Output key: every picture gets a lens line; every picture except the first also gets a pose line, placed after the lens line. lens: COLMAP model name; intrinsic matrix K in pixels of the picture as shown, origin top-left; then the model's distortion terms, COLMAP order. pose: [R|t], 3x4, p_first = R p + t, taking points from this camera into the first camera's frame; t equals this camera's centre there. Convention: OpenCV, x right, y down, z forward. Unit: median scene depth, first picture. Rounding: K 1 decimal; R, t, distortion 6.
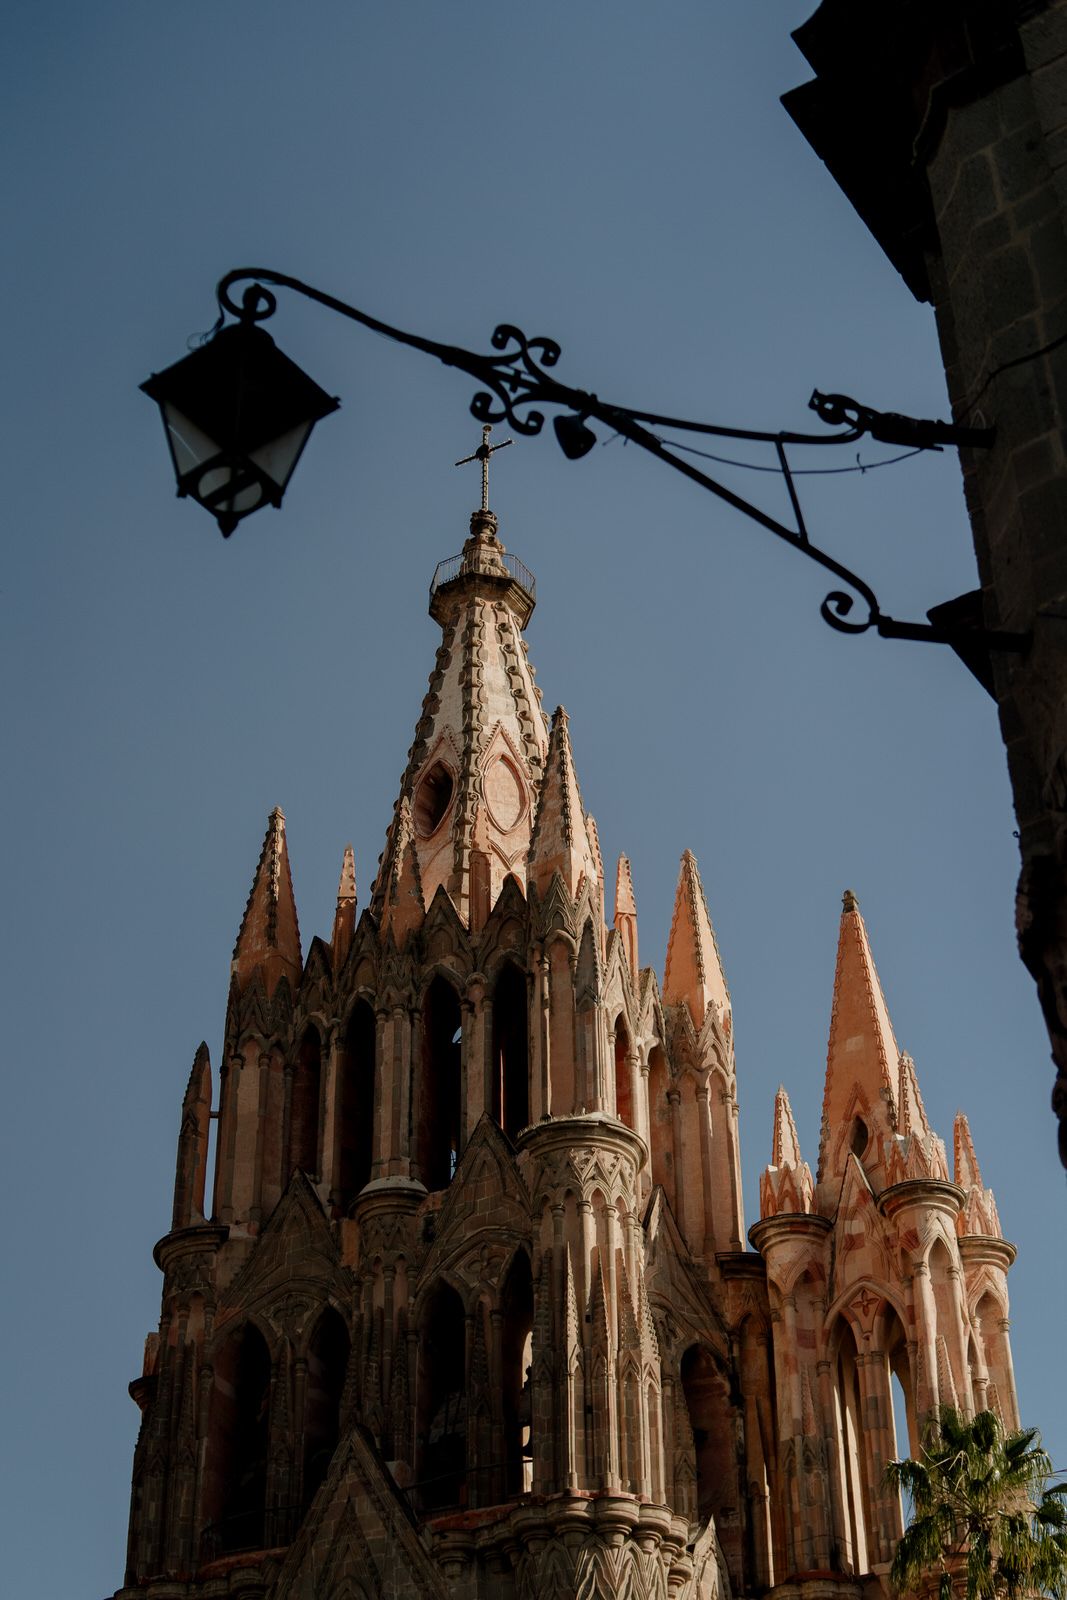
lens RADIAL K [[2512.4, 0, 533.5], [0, 2512.4, 800.0], [0, 0, 1]] dist [-0.152251, 0.123638]
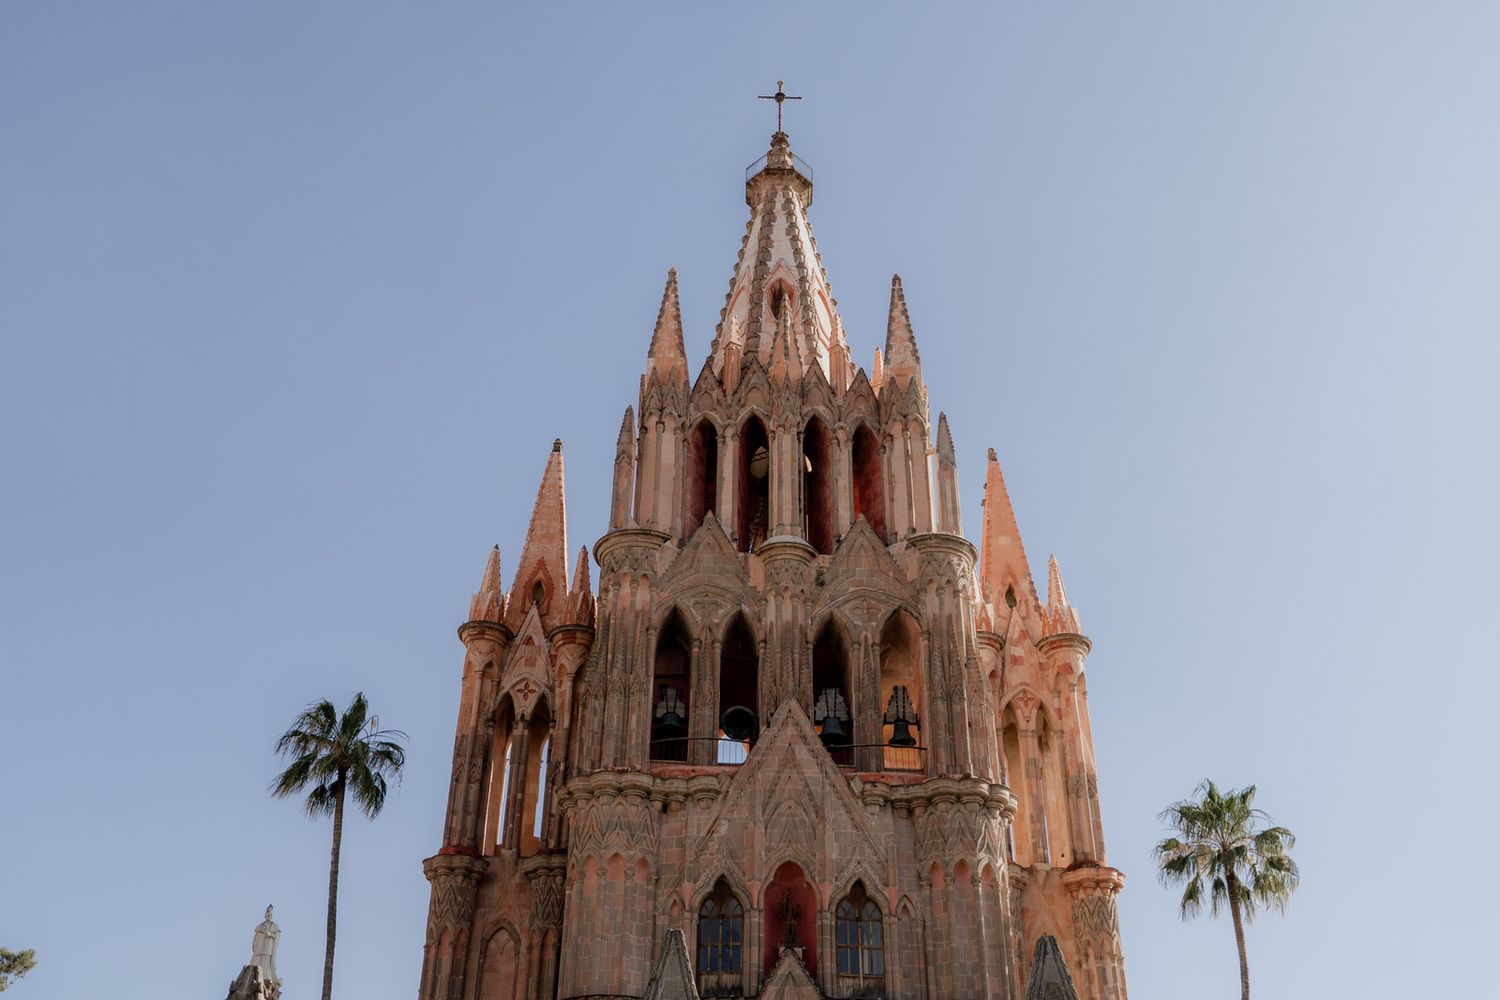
lens RADIAL K [[1462.7, 0, 750.0], [0, 1462.7, 500.0], [0, 0, 1]] dist [-0.053236, -0.000757]
pose [[0.856706, 0.302470, 0.417811, -0.440459], [-0.322525, 0.946264, -0.023713, 0.158551], [-0.402532, -0.114440, 0.908224, 0.236605]]
